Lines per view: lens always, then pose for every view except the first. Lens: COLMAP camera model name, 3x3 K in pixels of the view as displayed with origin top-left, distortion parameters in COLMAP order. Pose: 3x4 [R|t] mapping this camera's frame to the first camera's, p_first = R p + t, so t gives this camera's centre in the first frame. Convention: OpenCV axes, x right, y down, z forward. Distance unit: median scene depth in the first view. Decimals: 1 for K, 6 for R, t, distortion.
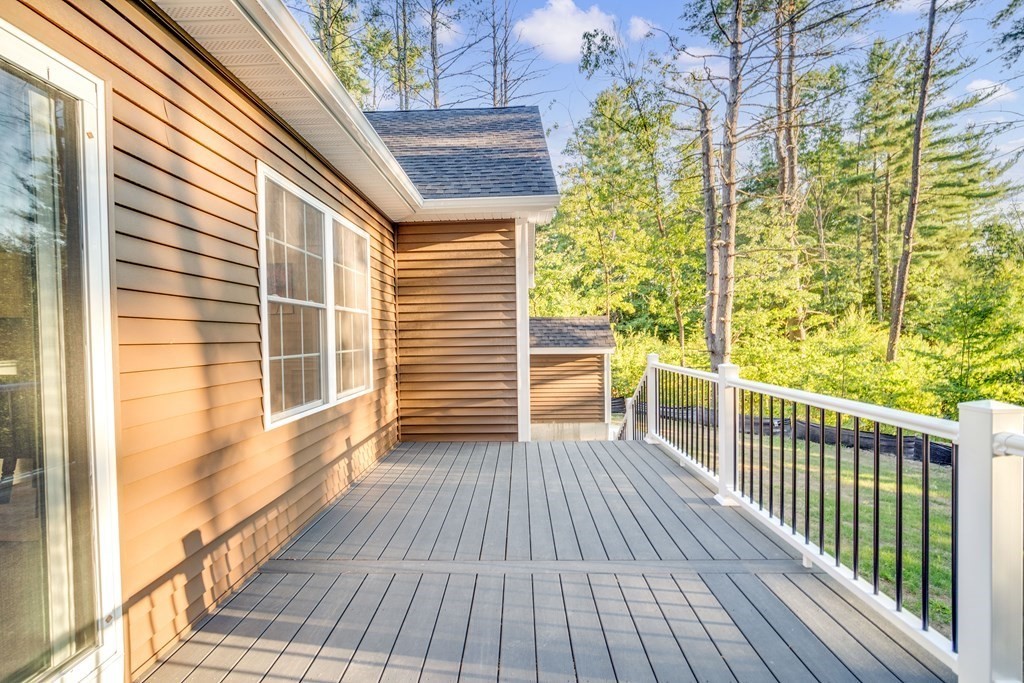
lens RADIAL K [[454.8, 0, 513.1], [0, 454.8, 342.4], [0, 0, 1]] dist [0.001419, 0.002530]
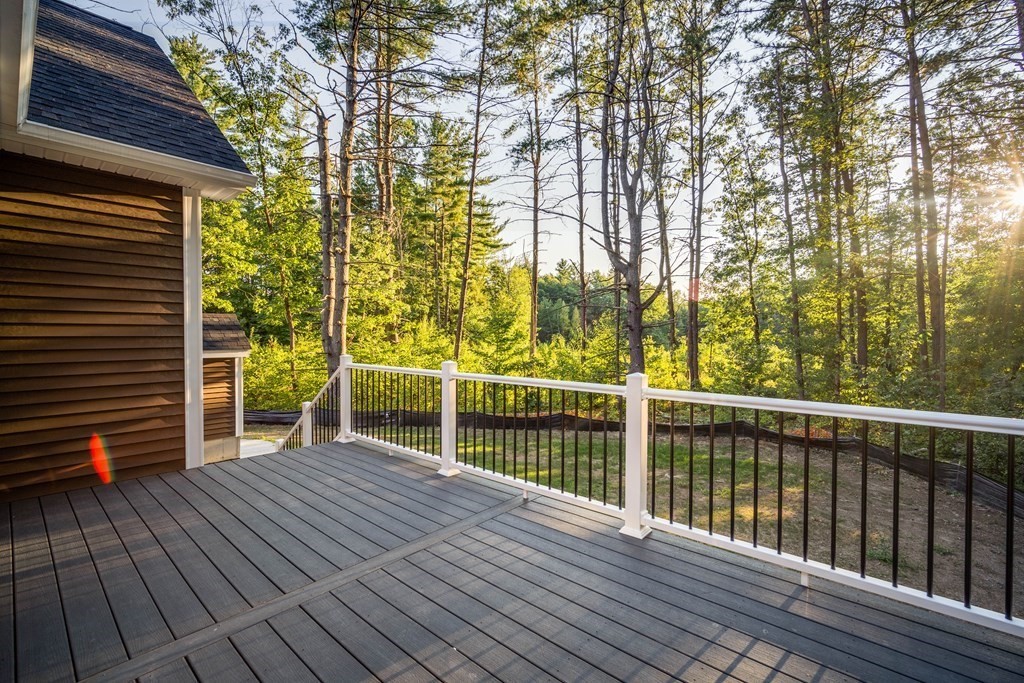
lens RADIAL K [[454.8, 0, 514.6], [0, 454.8, 342.9], [0, 0, 1]] dist [0.001419, 0.002530]
pose [[0.625858, 0.002911, 0.779932, -0.099033], [0.000551, 0.999991, -0.004174, 0.000543], [-0.779937, 0.003043, 0.625851, 0.023042]]
